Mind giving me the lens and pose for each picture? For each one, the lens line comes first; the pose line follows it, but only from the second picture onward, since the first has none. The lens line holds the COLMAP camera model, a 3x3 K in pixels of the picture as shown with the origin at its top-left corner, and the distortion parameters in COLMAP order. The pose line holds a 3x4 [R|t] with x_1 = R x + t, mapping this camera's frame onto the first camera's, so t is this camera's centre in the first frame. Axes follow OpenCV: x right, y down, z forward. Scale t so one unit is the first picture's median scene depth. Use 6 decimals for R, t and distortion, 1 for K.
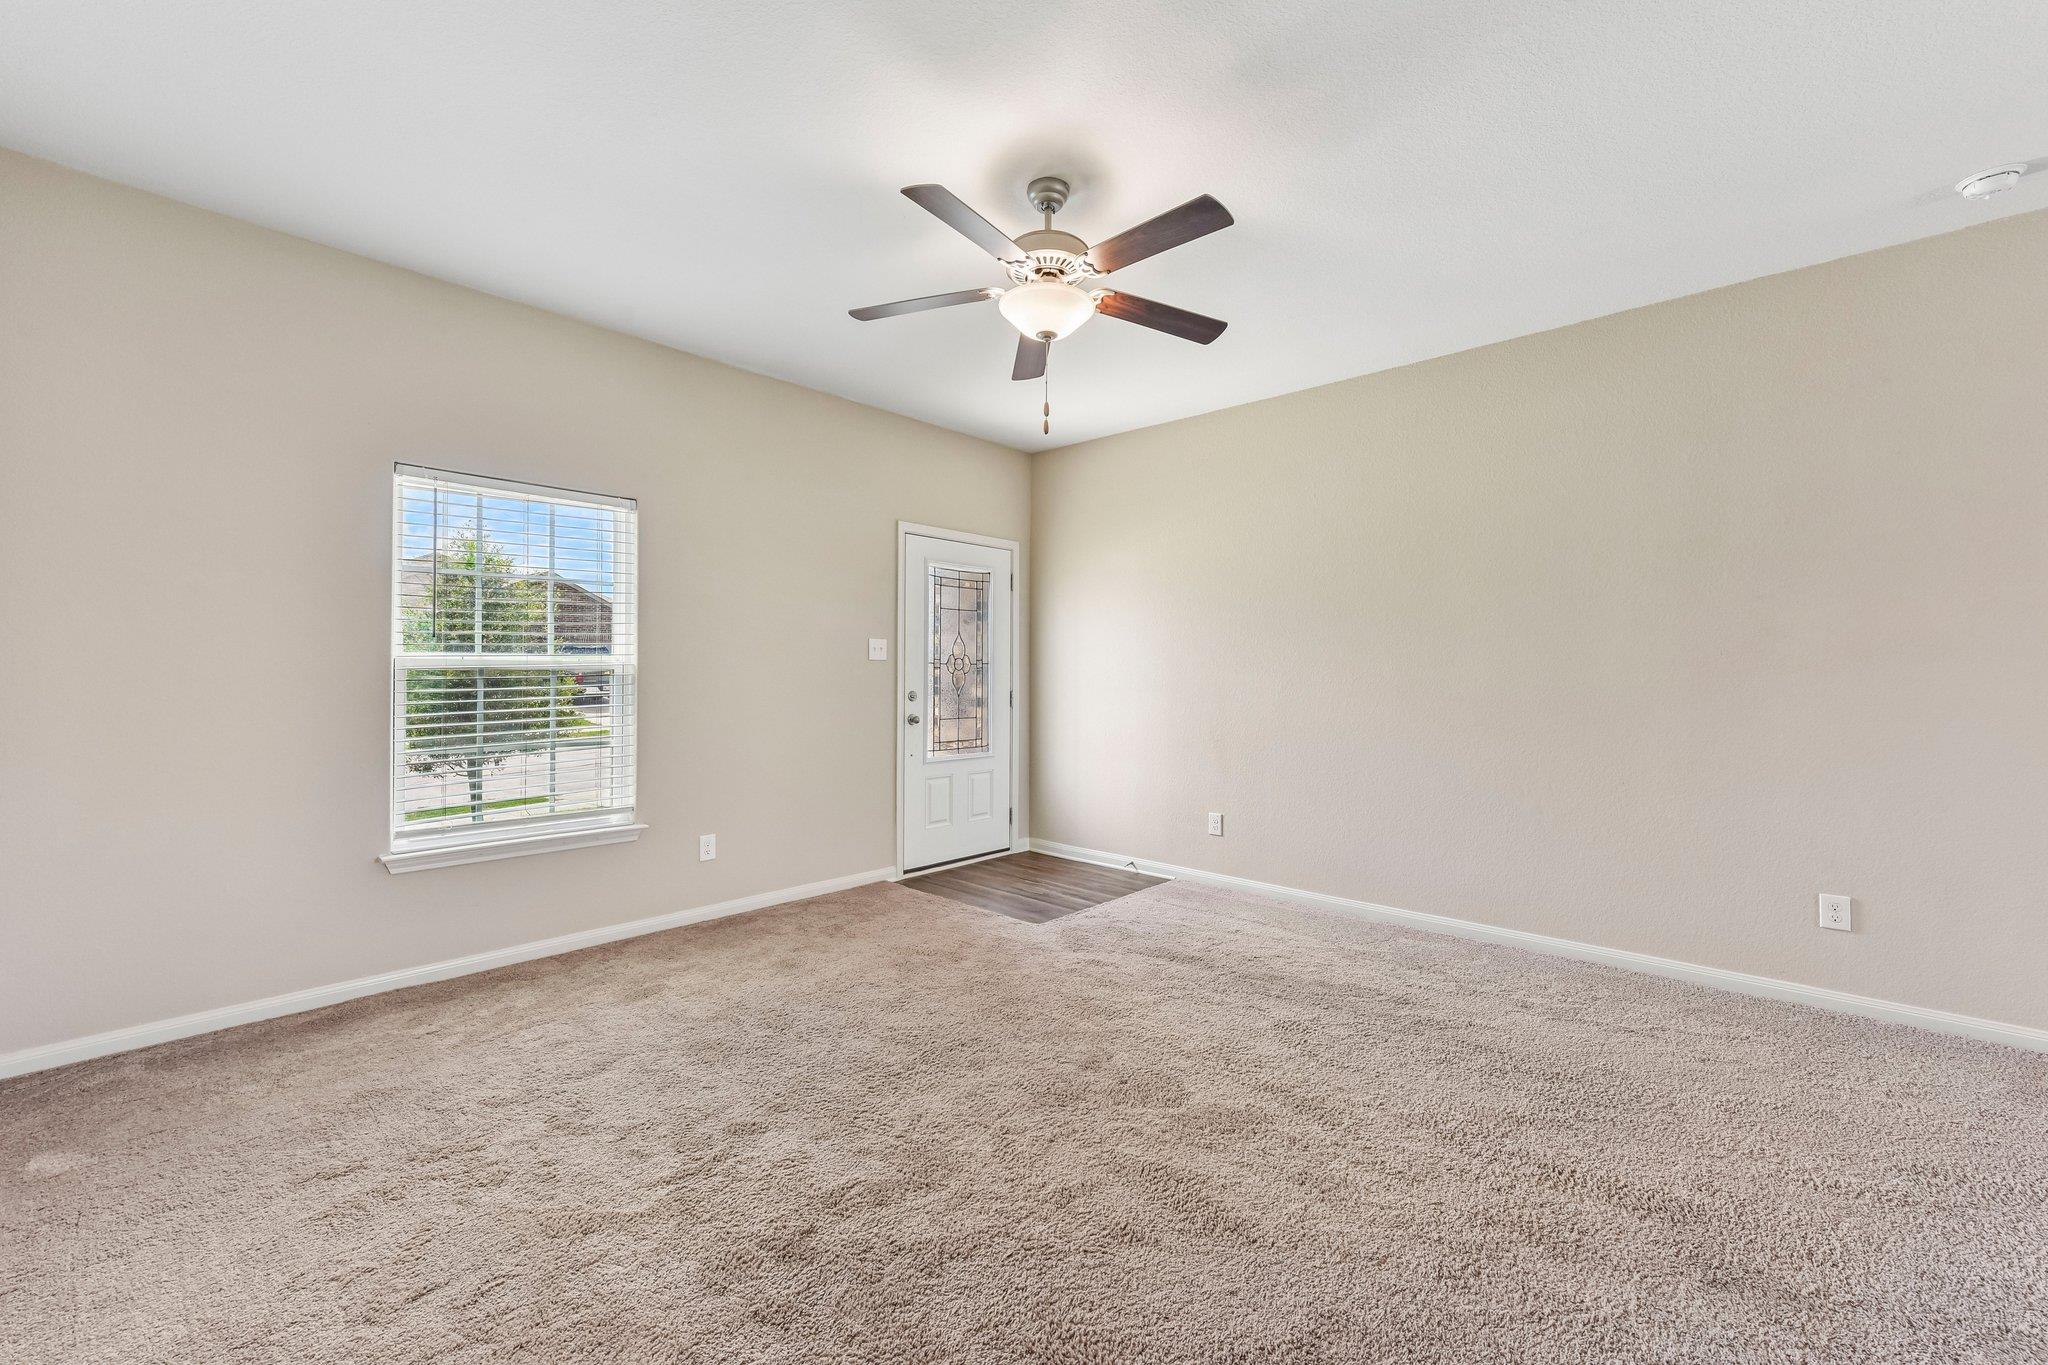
lens RADIAL K [[825.5, 0, 1036.4], [0, 825.5, 669.4], [0, 0, 1]] dist [0.002775, -0.000697]
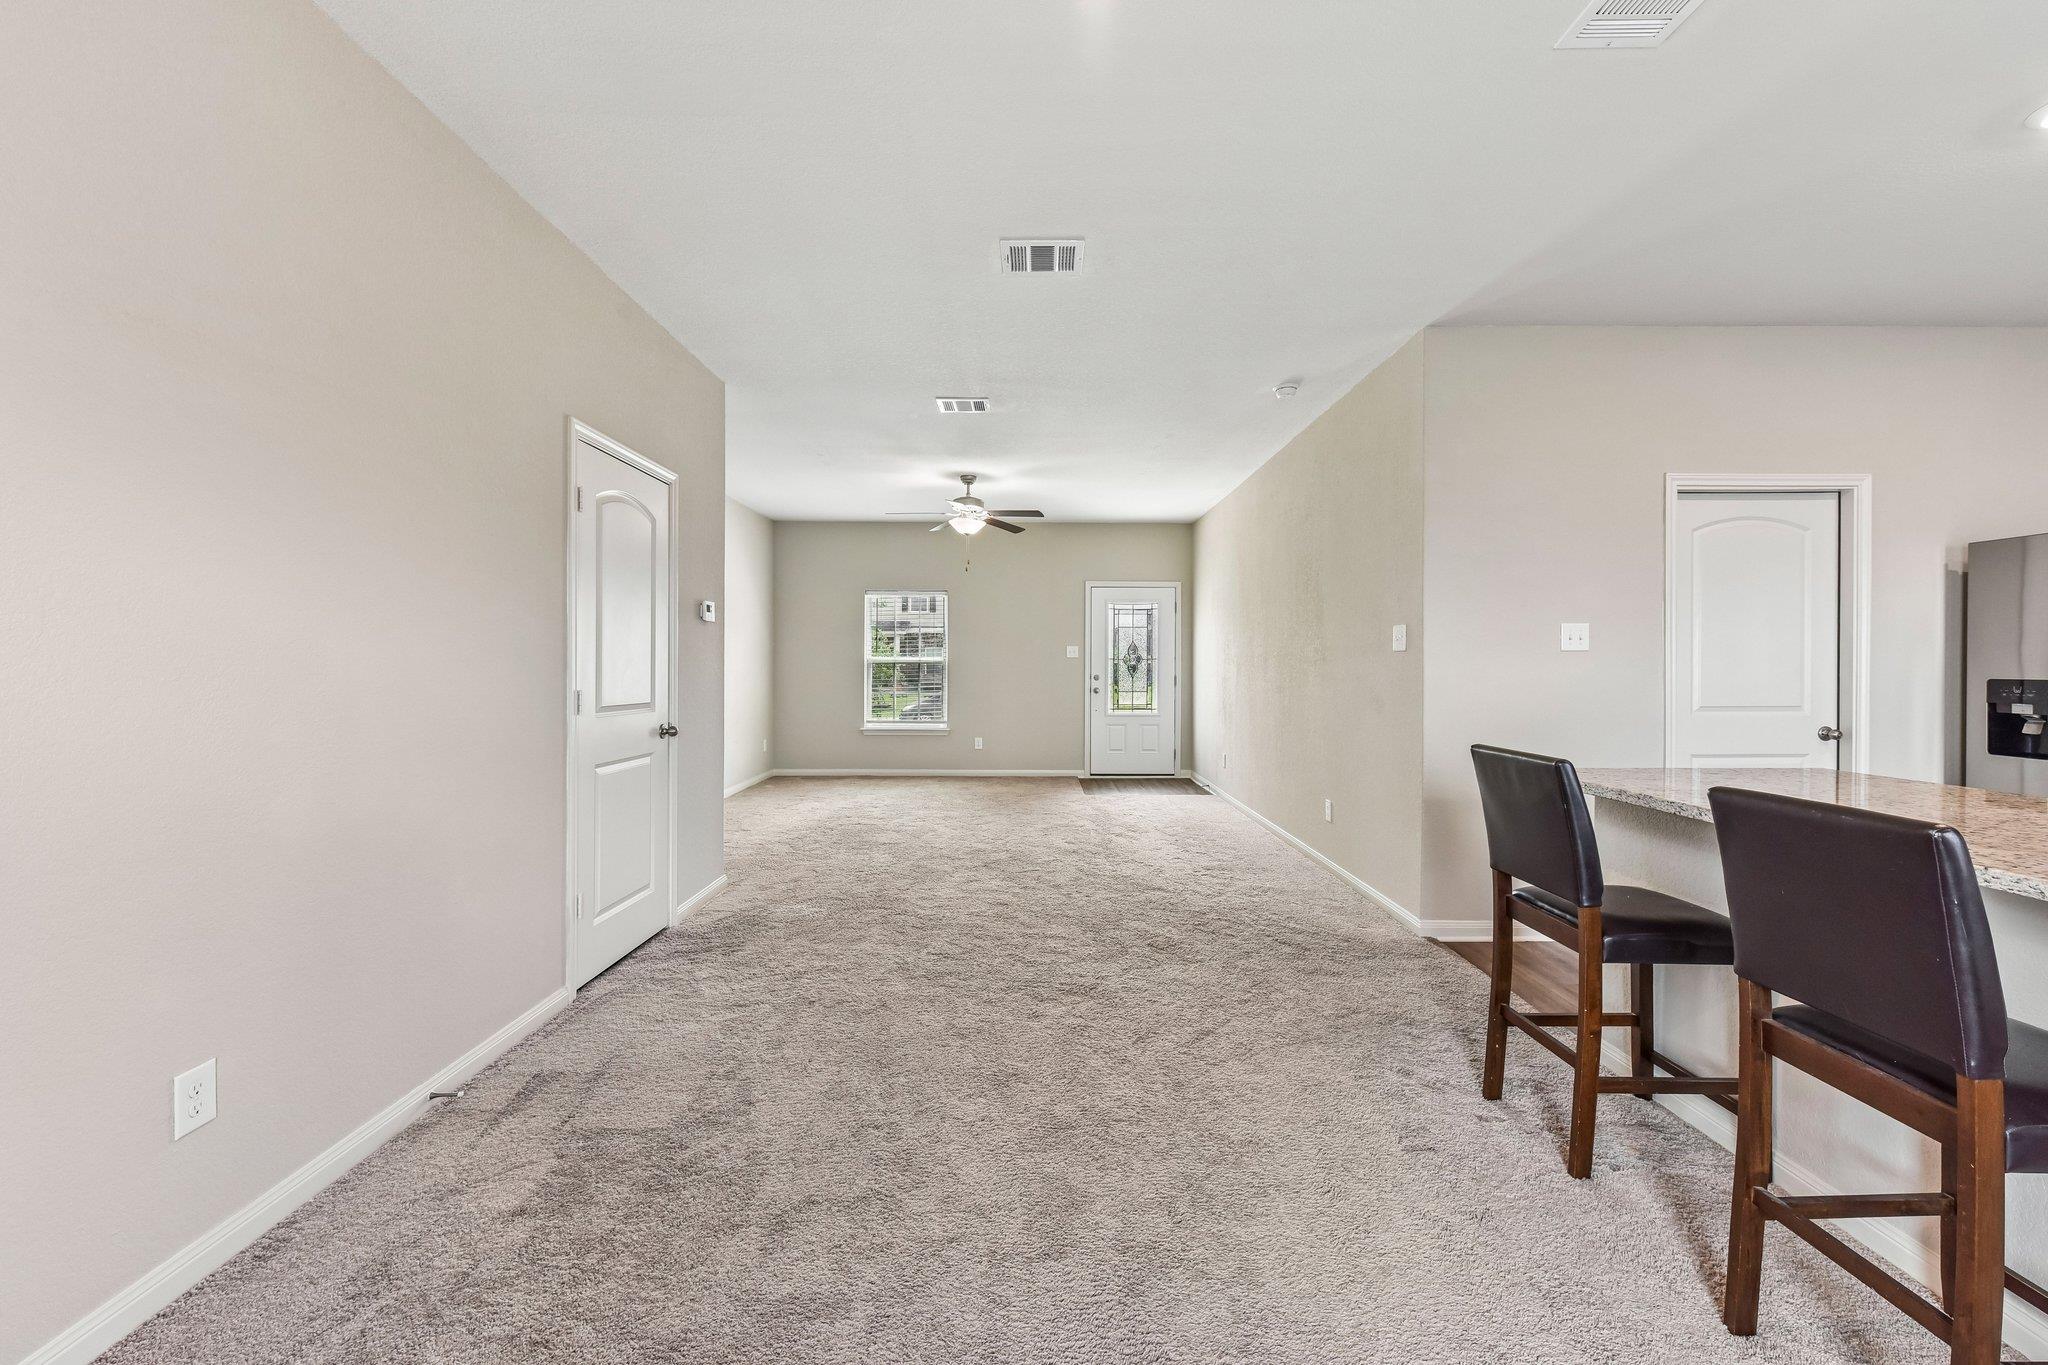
lens RADIAL K [[825.5, 0, 1025.1], [0, 825.5, 672.8], [0, 0, 1]] dist [0.002775, -0.000697]
pose [[0.675241, 0.011202, -0.737512, 1.314643], [0.000500, 0.999877, 0.015645, -0.007284], [0.737597, -0.010933, 0.675153, -0.398959]]
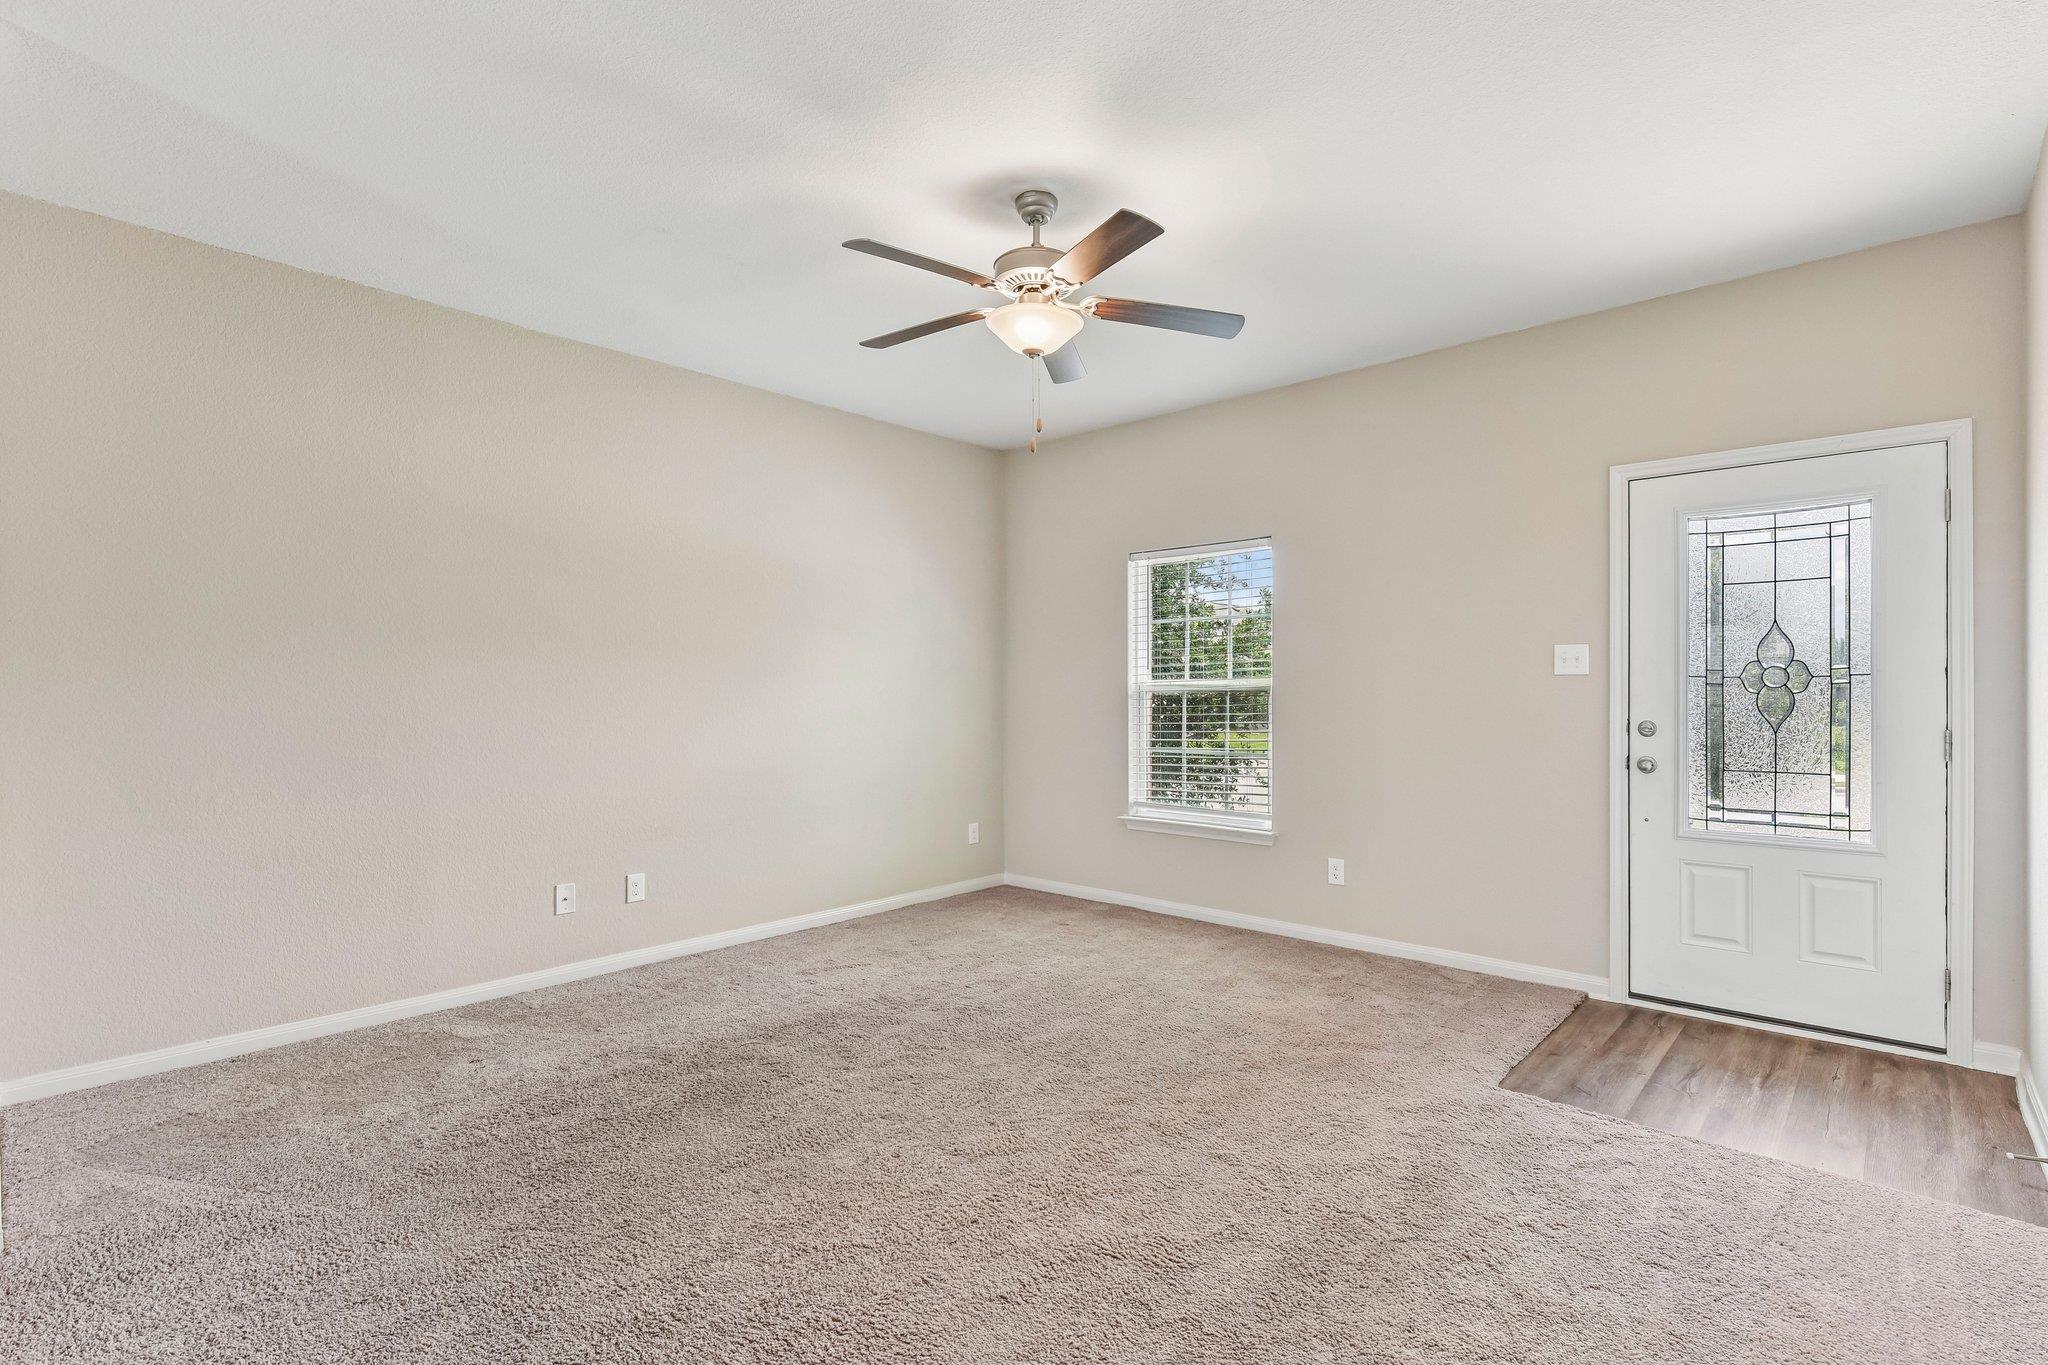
lens RADIAL K [[948.8, 0, 1030.3], [0, 948.8, 687.3], [0, 0, 1]] dist [0.000663, -0.000107]
pose [[0.009933, -0.005315, -0.999937, 0.726736], [0.008752, 0.999948, -0.005228, -0.000815], [0.999912, -0.008699, 0.009979, 0.627057]]
